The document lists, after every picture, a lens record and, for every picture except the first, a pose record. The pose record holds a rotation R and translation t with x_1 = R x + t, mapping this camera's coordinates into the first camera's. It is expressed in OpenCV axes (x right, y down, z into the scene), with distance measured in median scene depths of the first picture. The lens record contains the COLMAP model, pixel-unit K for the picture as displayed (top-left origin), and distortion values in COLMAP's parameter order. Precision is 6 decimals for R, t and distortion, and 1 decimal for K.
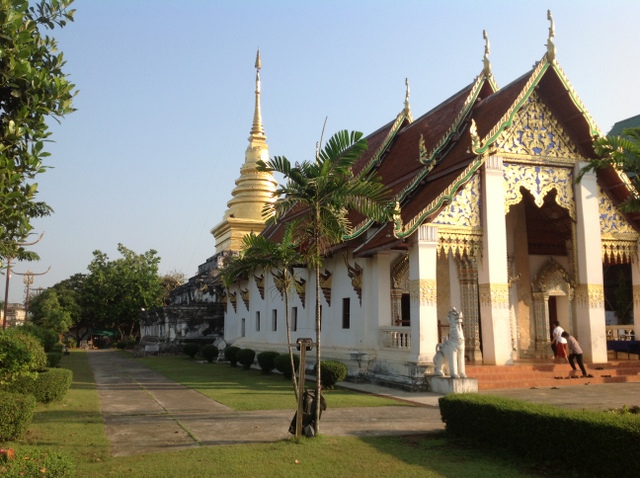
lens RADIAL K [[594.3, 0, 320.0], [0, 594.3, 239.0], [0, 0, 1]] dist [0.139239, -0.343158]
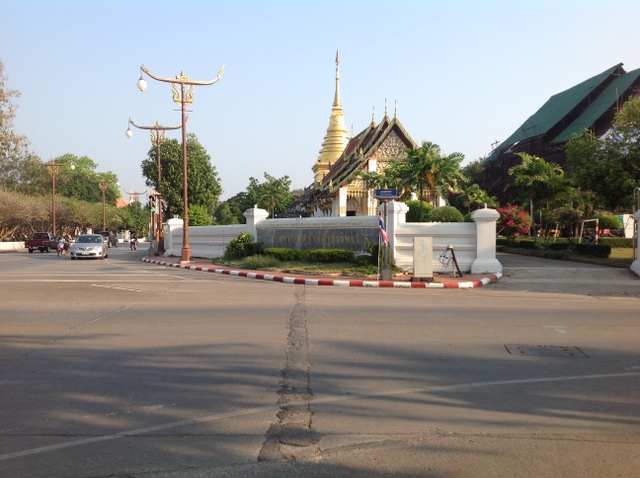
lens RADIAL K [[594.3, 0, 320.0], [0, 594.3, 239.0], [0, 0, 1]] dist [0.139239, -0.343158]
pose [[0.964459, 0.007797, -0.264117, 0.732510], [0.034709, 0.987165, 0.155888, -0.201669], [0.261942, -0.159515, 0.951809, -1.569750]]
